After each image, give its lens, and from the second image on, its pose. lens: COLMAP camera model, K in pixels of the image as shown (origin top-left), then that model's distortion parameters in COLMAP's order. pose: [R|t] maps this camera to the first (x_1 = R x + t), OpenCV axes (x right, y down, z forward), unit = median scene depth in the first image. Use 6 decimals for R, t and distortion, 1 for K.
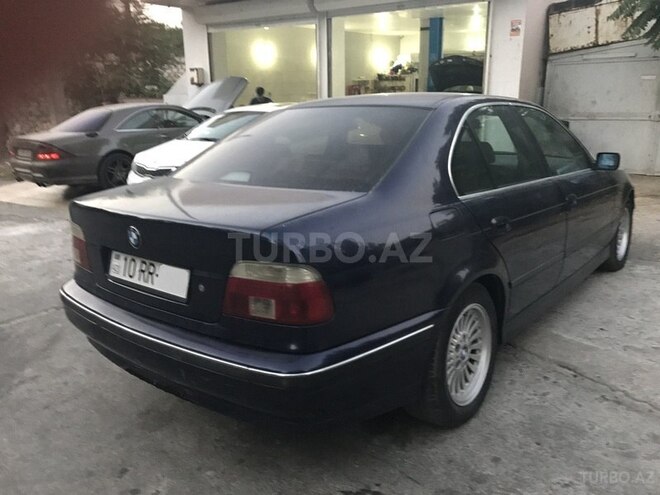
lens RADIAL K [[542.8, 0, 327.8], [0, 542.8, 249.7], [0, 0, 1]] dist [0.025137, -0.049493]
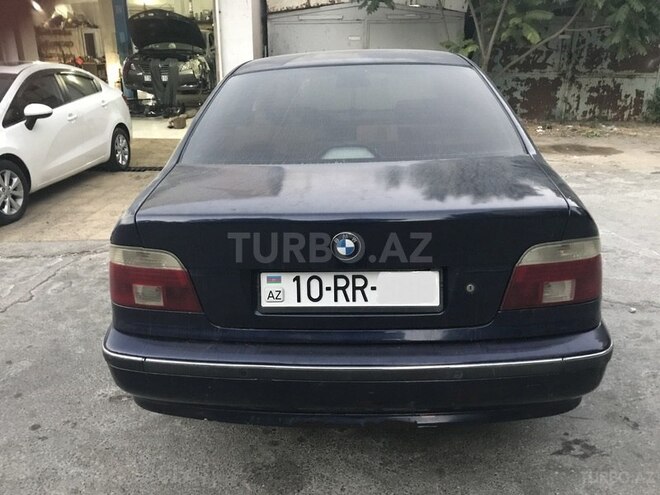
lens RADIAL K [[542.8, 0, 323.7], [0, 542.8, 244.5], [0, 0, 1]] dist [0.025137, -0.049493]
pose [[0.810393, -0.187011, 0.555239, -0.175407], [0.151995, 0.982350, 0.109023, -0.024473], [-0.565827, -0.003958, 0.824514, 0.087922]]
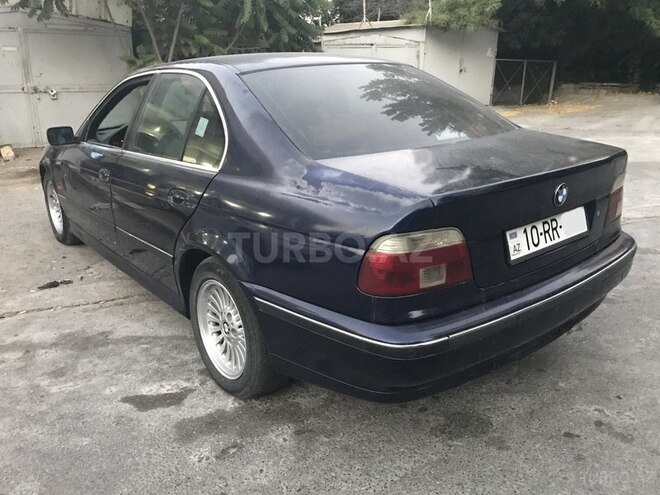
lens RADIAL K [[542.8, 0, 329.7], [0, 542.8, 245.8], [0, 0, 1]] dist [0.025137, -0.049493]
pose [[0.206345, -0.280680, 0.937358, -0.300689], [0.251613, 0.940981, 0.226376, -0.056762], [-0.945575, 0.189141, 0.264789, 0.253074]]
